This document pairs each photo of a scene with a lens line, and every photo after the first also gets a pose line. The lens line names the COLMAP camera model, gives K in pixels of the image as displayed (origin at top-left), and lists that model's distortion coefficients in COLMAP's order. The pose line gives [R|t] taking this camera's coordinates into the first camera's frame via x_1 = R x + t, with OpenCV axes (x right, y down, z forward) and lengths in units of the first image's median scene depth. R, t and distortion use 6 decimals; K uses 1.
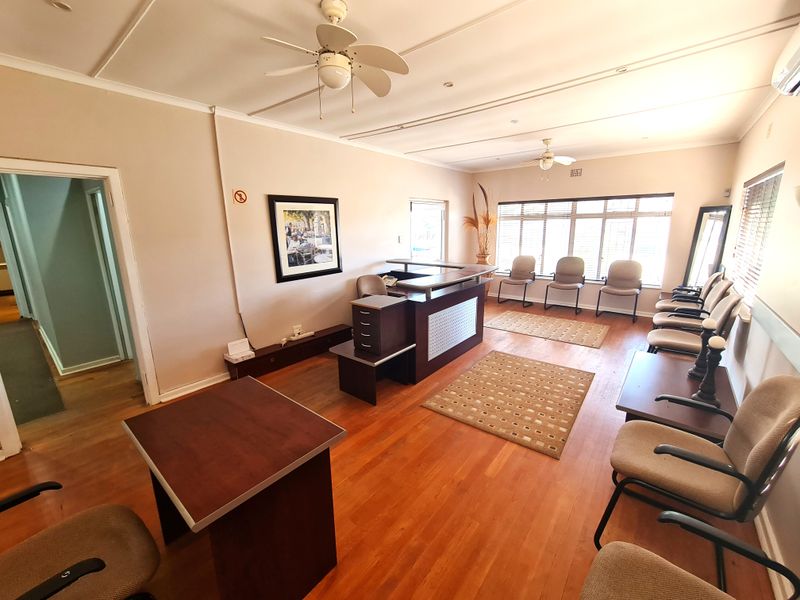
lens RADIAL K [[328.9, 0, 402.1], [0, 328.9, 296.6], [0, 0, 1]] dist [0.002816, 0.000203]
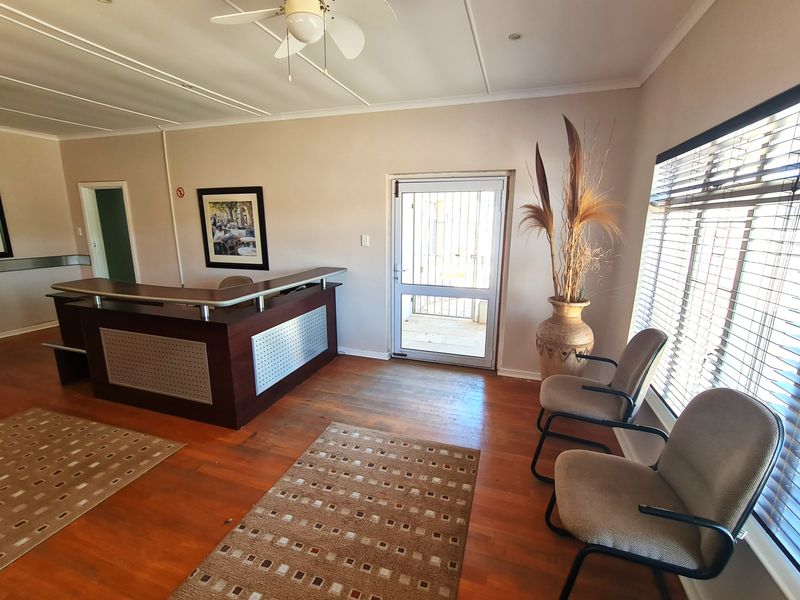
lens RADIAL K [[341.4, 0, 404.1], [0, 341.4, 297.1], [0, 0, 1]] dist [-0.001592, -0.000272]
pose [[0.360700, 0.218658, -0.906689, 0.896320], [-0.213704, 0.965644, 0.147859, -0.244361], [0.907869, 0.140430, 0.395036, 1.097822]]
